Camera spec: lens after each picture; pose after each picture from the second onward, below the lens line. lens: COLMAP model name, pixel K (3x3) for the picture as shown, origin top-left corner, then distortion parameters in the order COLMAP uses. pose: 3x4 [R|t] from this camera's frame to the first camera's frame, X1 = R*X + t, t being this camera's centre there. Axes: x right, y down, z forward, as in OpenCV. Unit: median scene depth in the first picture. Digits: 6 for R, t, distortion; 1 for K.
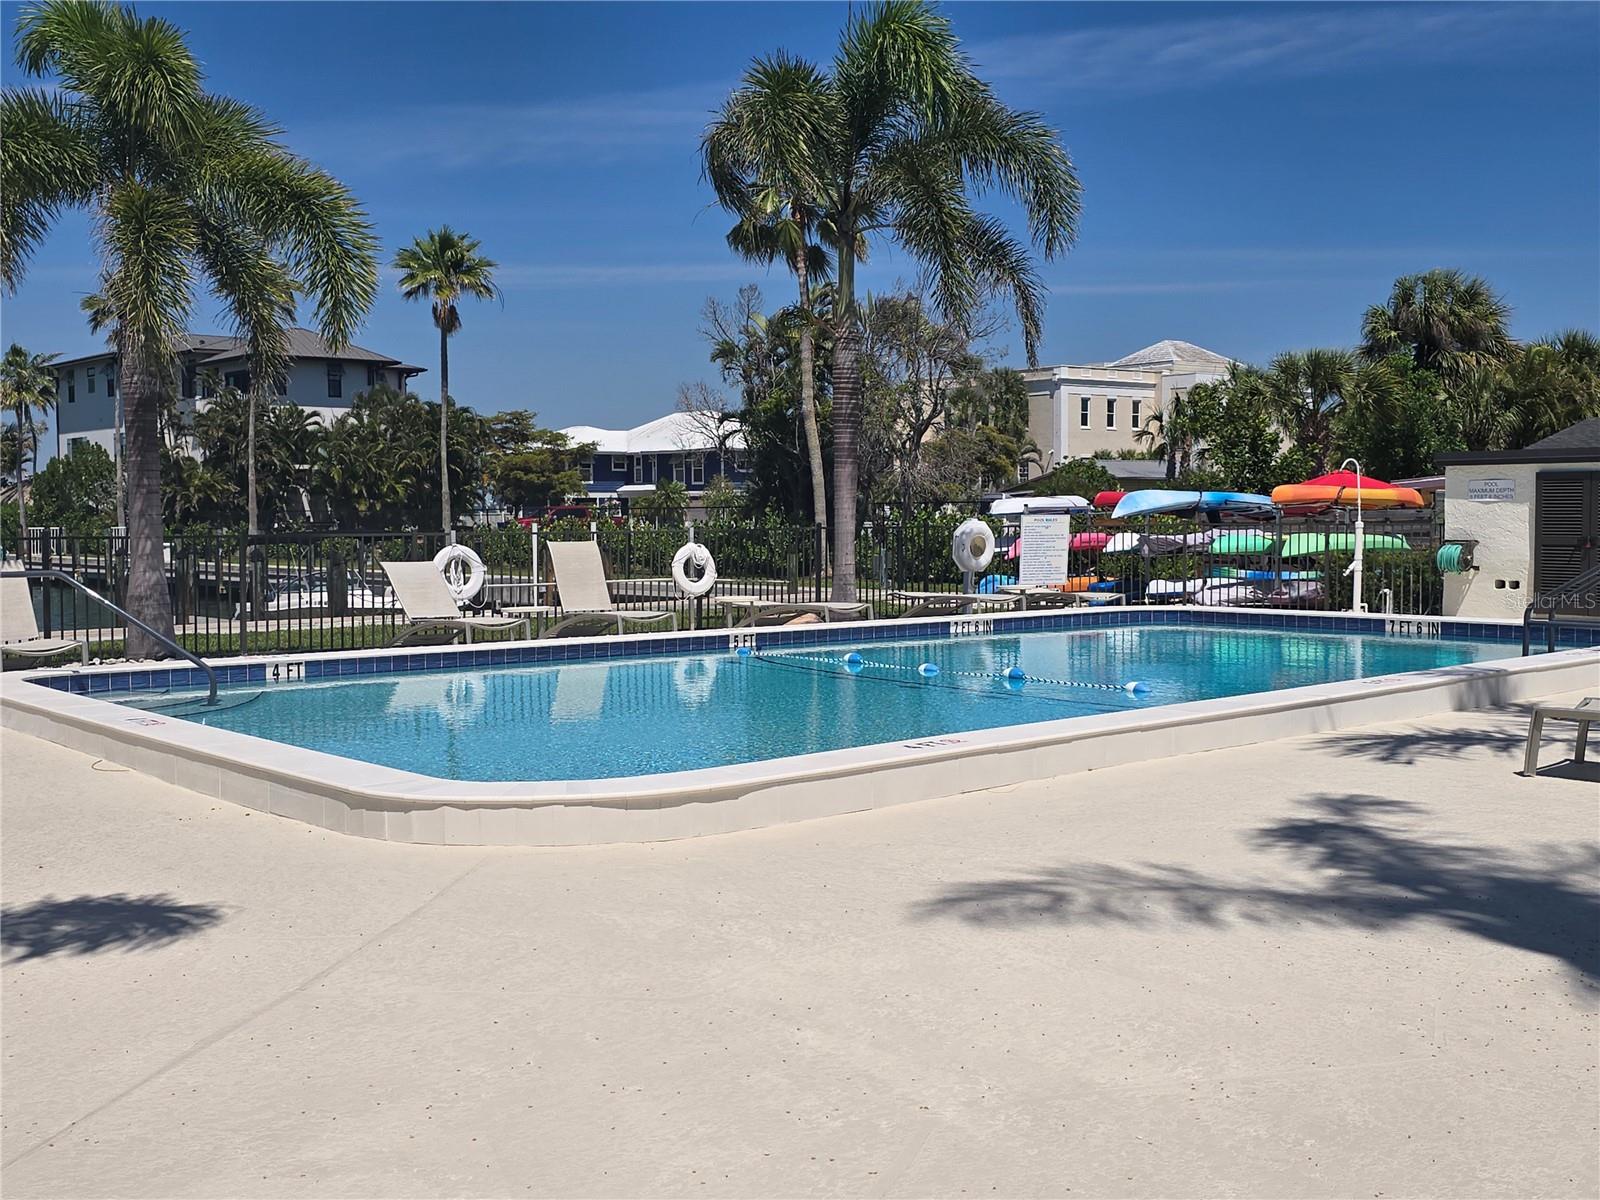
lens RADIAL K [[1814.0, 0, 798.6], [0, 1814.0, 568.7], [0, 0, 1]] dist [0.203001, -0.713745]
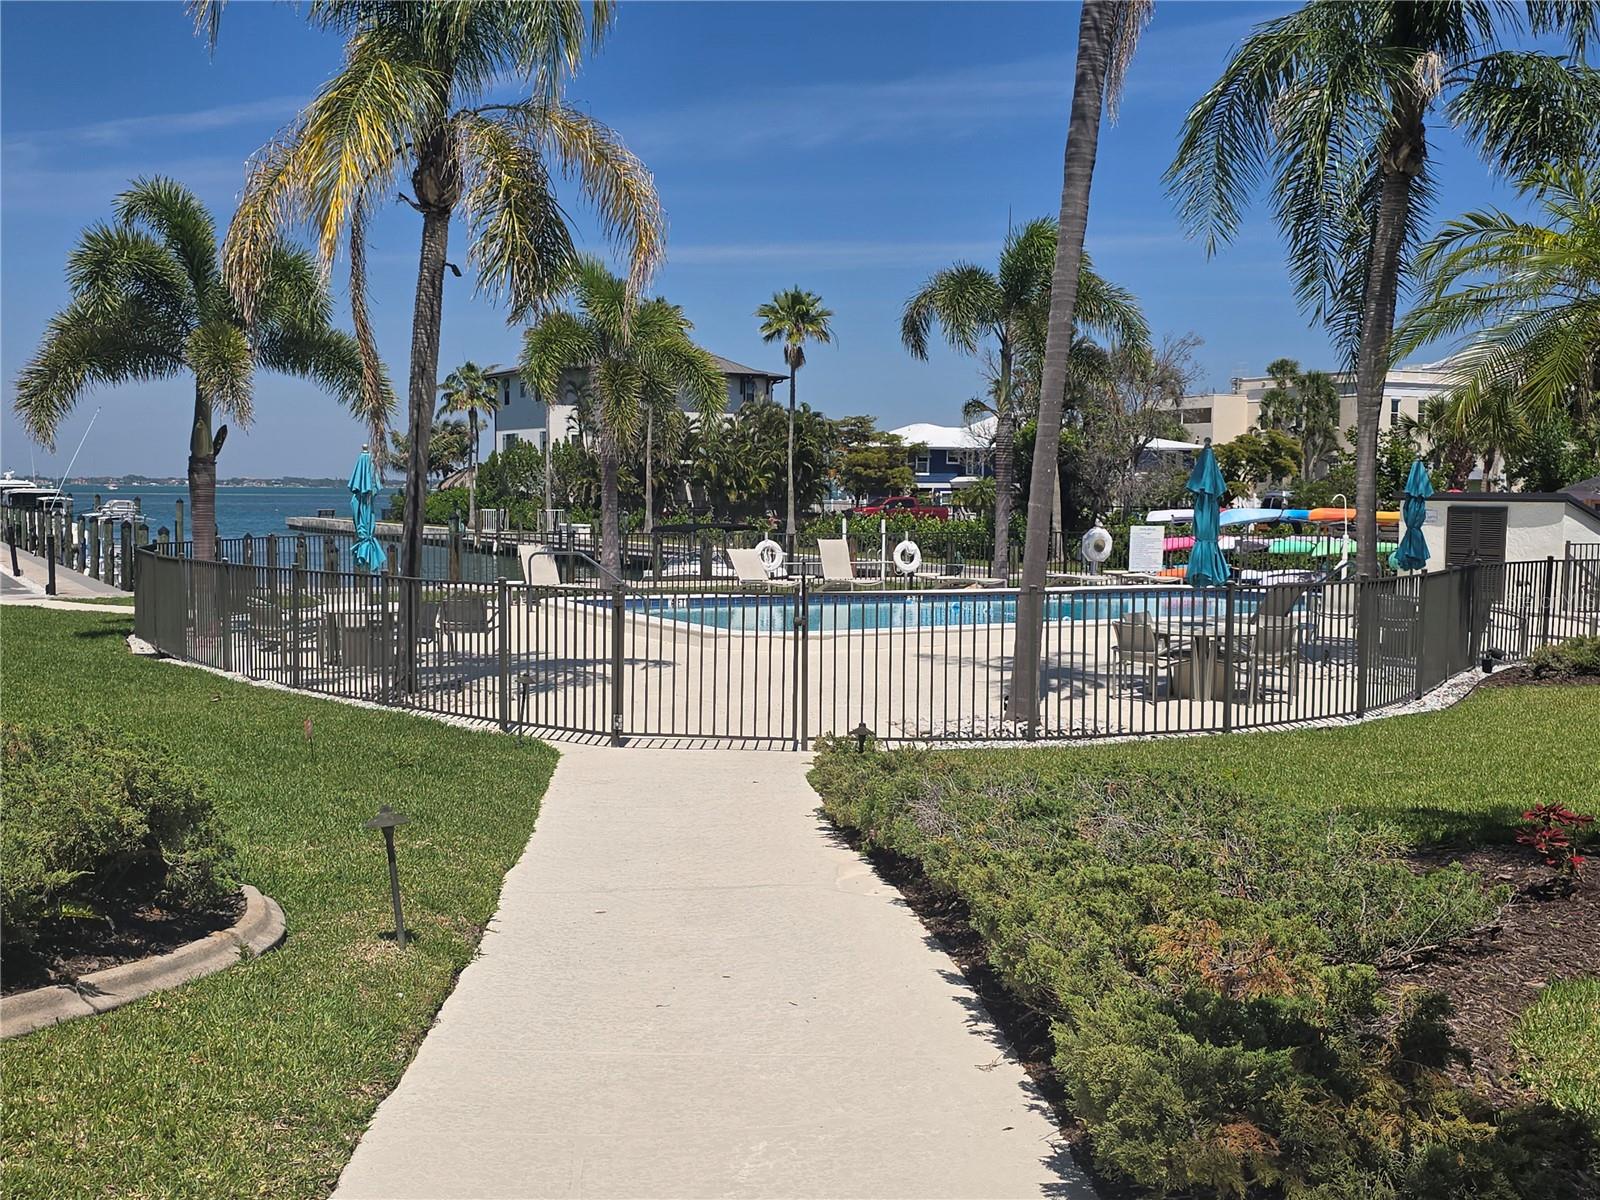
lens RADIAL K [[1814.0, 0, 798.6], [0, 1814.0, 568.7], [0, 0, 1]] dist [0.203001, -0.713745]
pose [[0.979403, 0.024108, -0.200469, 0.055309], [-0.021802, 0.999668, 0.013704, -0.002781], [0.200733, -0.009051, 0.979604, -0.202688]]
